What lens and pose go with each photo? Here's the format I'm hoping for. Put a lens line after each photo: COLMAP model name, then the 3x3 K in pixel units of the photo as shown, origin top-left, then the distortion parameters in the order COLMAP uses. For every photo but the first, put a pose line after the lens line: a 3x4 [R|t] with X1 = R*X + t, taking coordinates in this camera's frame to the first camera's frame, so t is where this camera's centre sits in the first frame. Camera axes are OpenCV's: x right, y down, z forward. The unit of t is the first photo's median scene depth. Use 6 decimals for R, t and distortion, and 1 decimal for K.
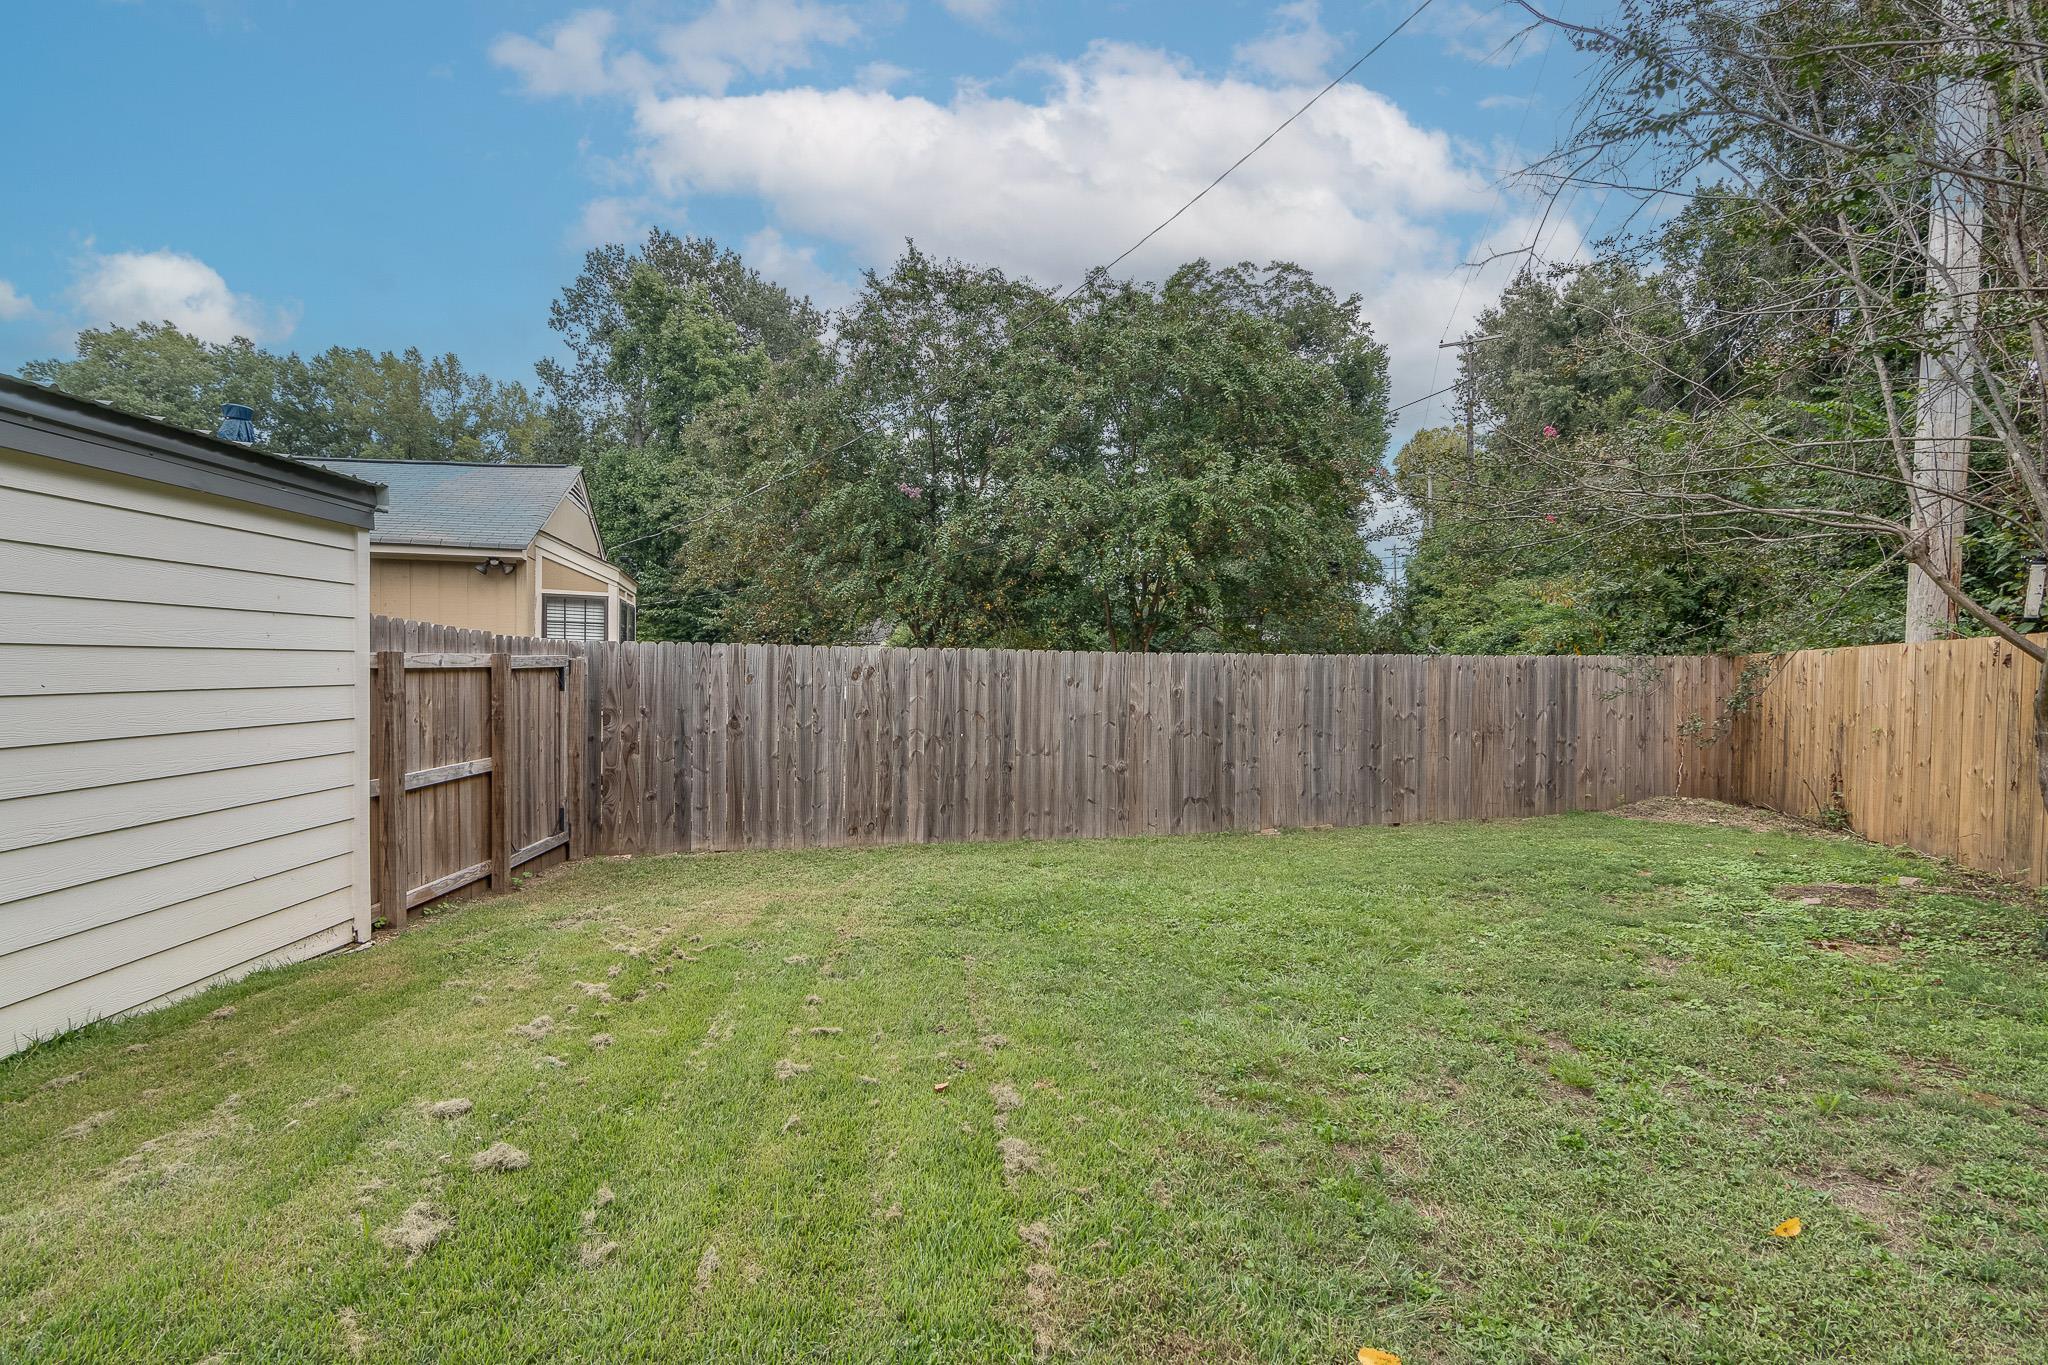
lens RADIAL K [[990.5, 0, 1018.2], [0, 990.5, 691.9], [0, 0, 1]] dist [-0.001154, 0.001904]
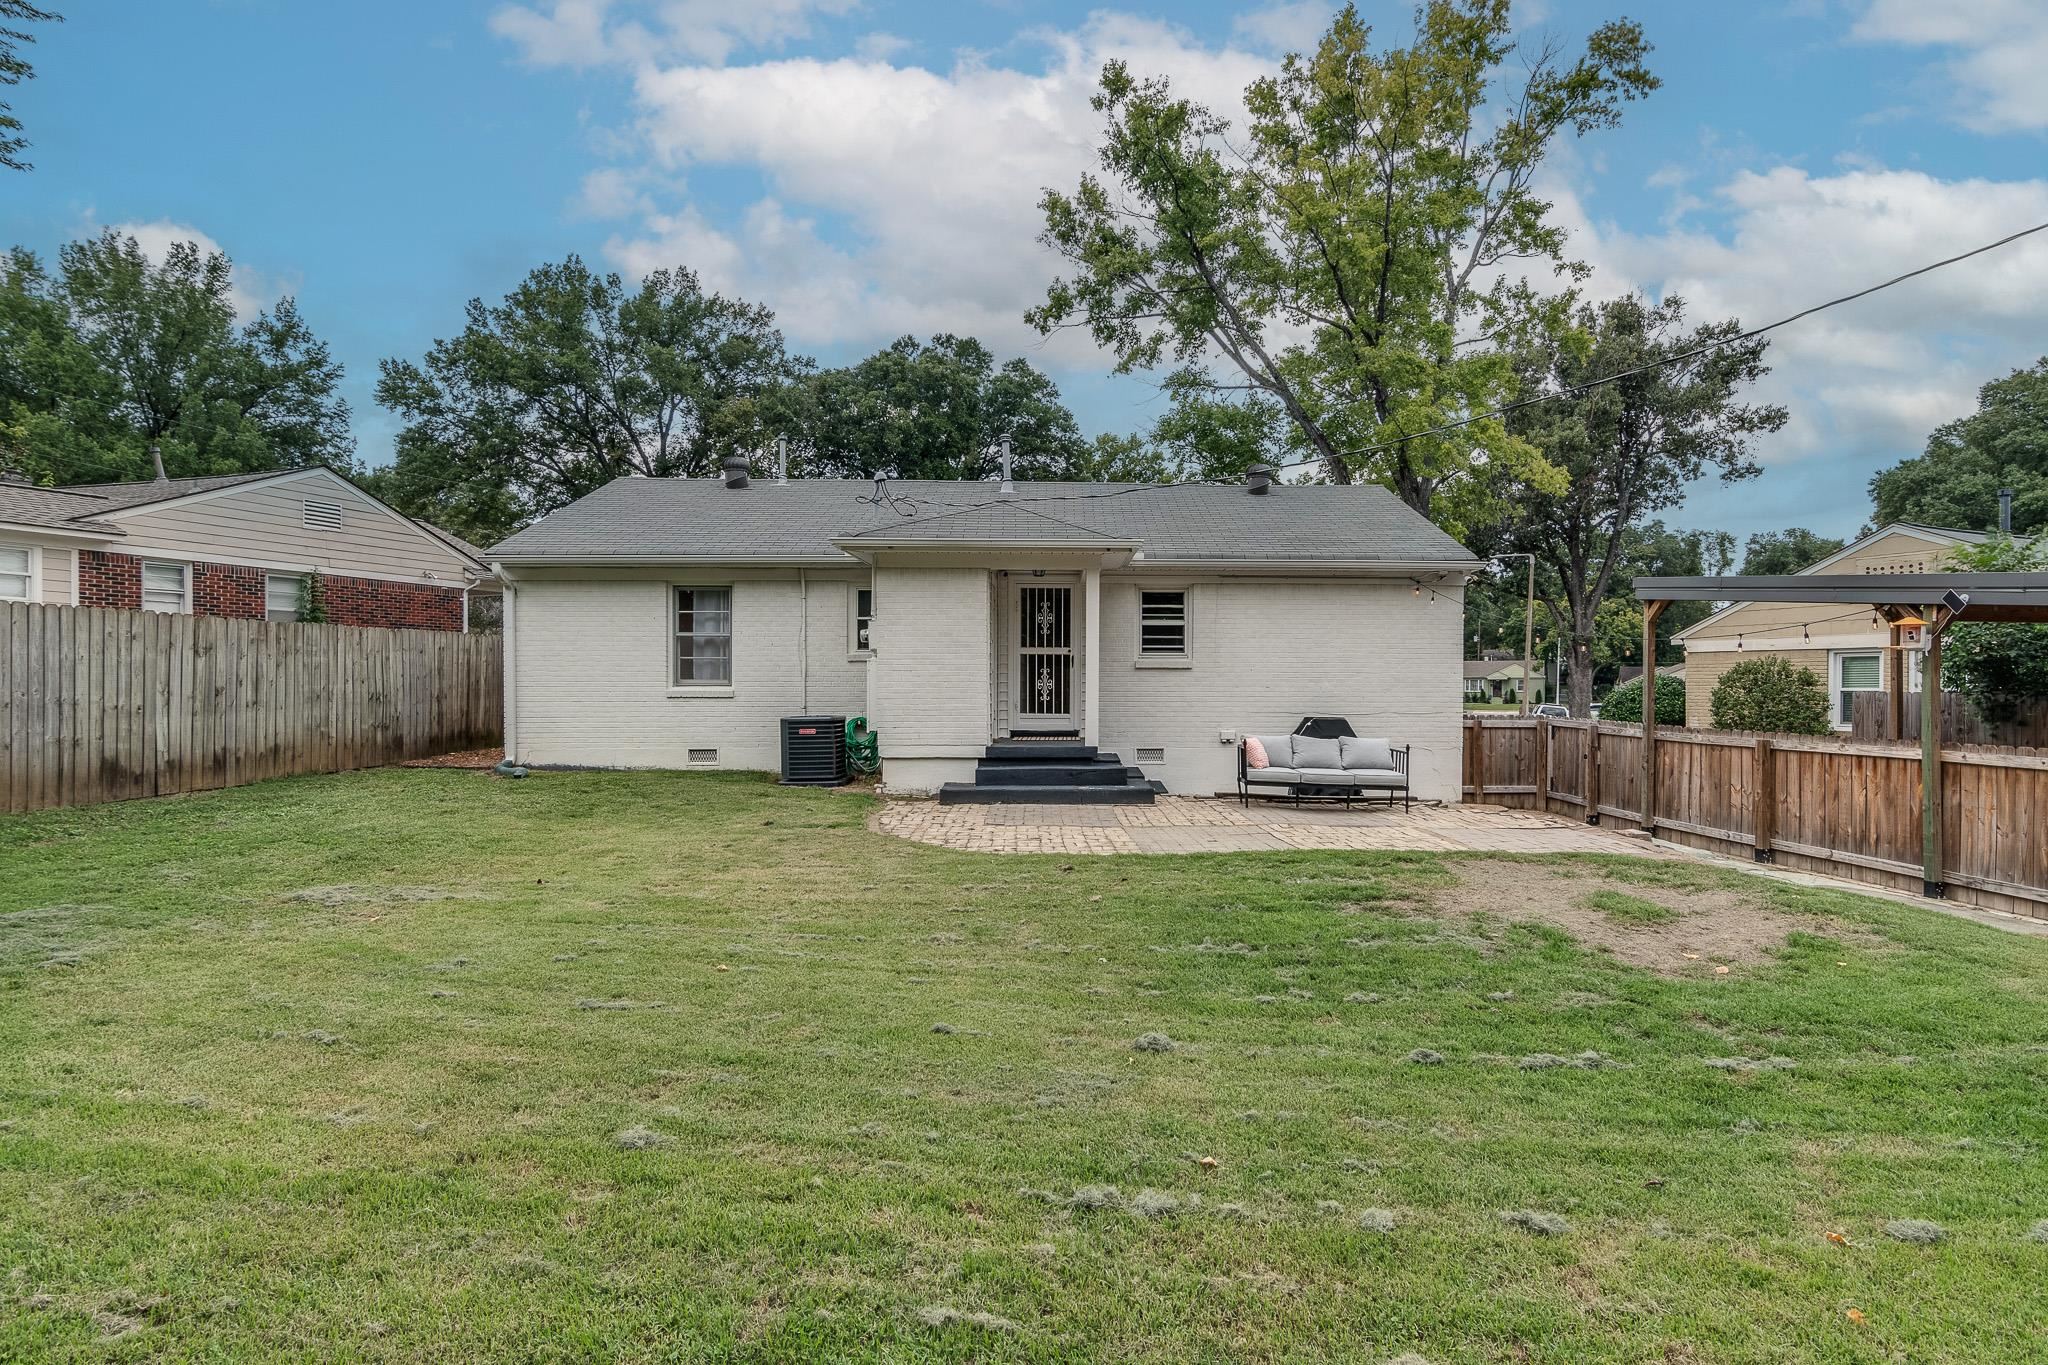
lens RADIAL K [[1016.1, 0, 1114.4], [0, 1016.1, 682.9], [0, 0, 1]] dist [-0.000533, 0.000795]
pose [[0.137303, -0.012494, -0.990450, 0.050814], [-0.027613, 0.999484, -0.016436, -0.012989], [0.990144, 0.029606, 0.136887, -0.658868]]
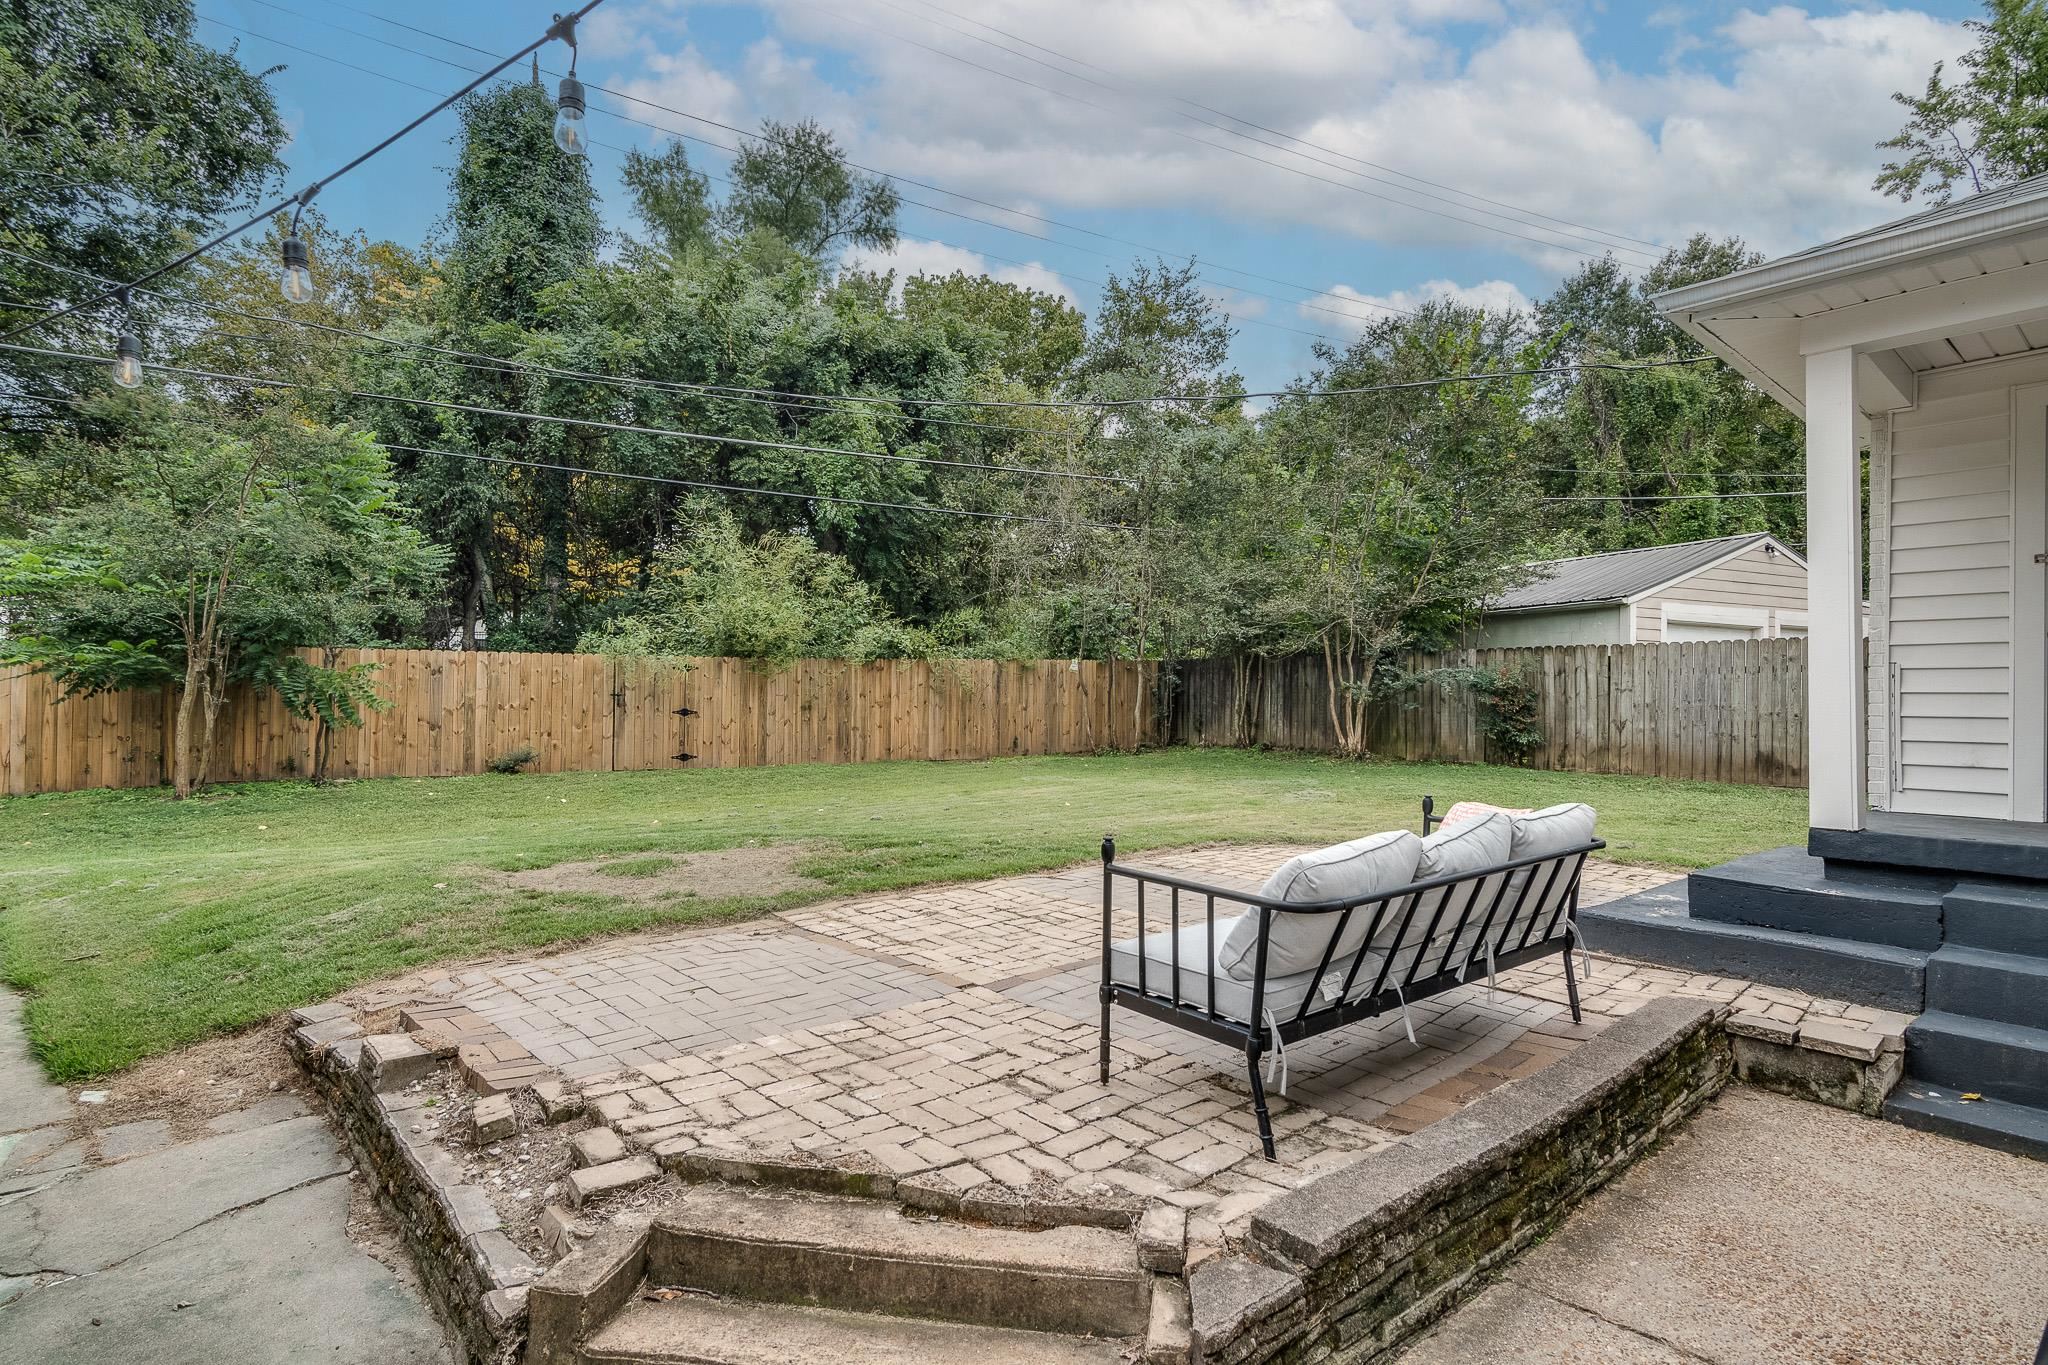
lens RADIAL K [[1013.6, 0, 1018.7], [0, 1013.6, 685.6], [0, 0, 1]] dist [0.001280, 0.000376]
pose [[-0.709310, -0.010942, 0.704812, -1.285216], [-0.004924, 0.999932, 0.010567, -0.023720], [-0.704880, 0.004025, -0.709315, 0.095638]]
